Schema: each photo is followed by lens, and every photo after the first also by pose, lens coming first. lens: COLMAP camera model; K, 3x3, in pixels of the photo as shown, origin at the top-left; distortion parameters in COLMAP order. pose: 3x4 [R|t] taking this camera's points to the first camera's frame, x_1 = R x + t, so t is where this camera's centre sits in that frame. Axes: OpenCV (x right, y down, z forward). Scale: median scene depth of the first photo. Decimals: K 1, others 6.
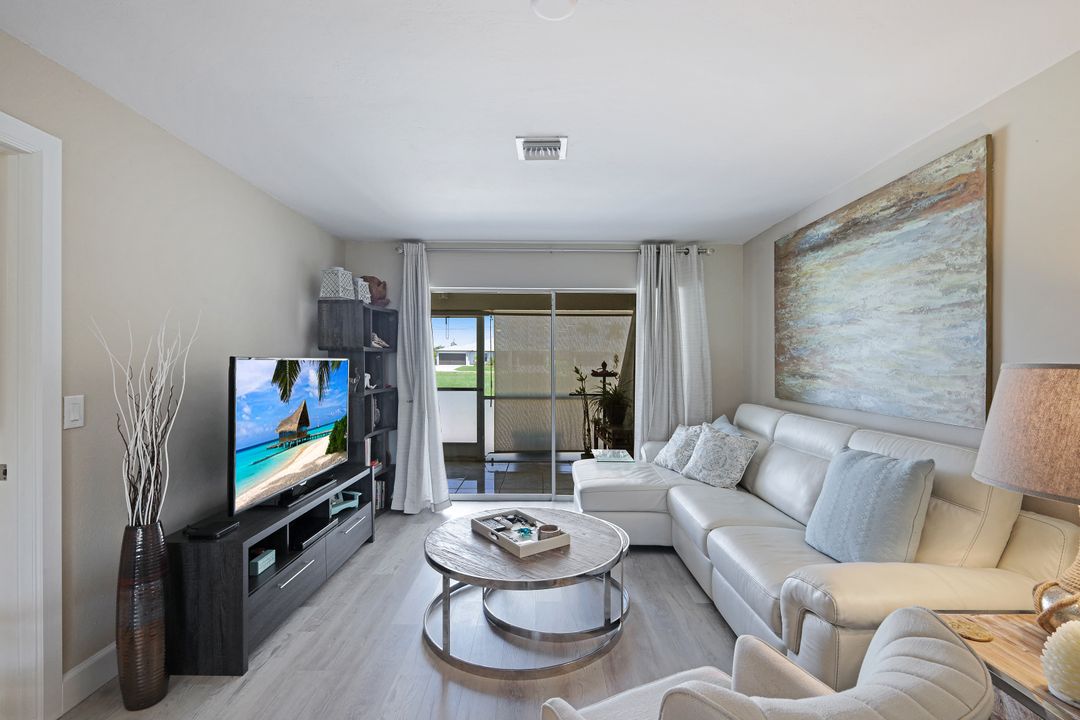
lens RADIAL K [[487.0, 0, 529.3], [0, 487.0, 362.9], [0, 0, 1]] dist [0.001626, 0.000085]
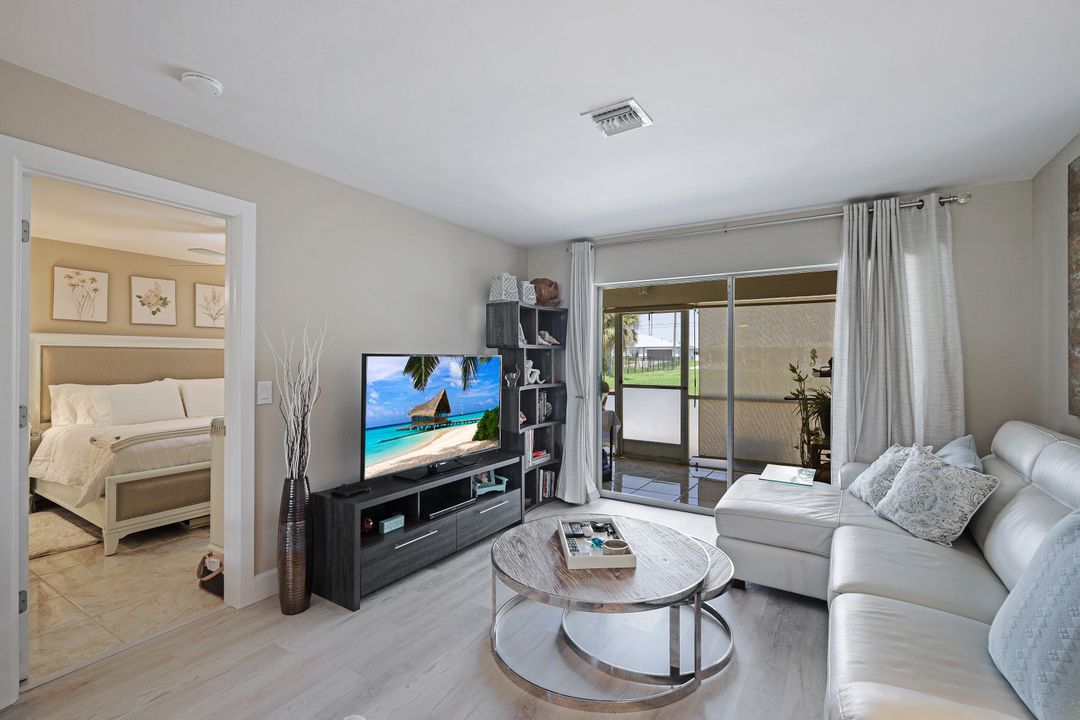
lens RADIAL K [[475.9, 0, 540.0], [0, 475.9, 360.0], [0, 0, 1]] dist [0.001493, -0.000069]
pose [[0.851365, 0.000465, -0.524573, 0.262484], [-0.001628, 0.999997, -0.001757, 0.004050], [0.524570, 0.002350, 0.851364, 0.130579]]
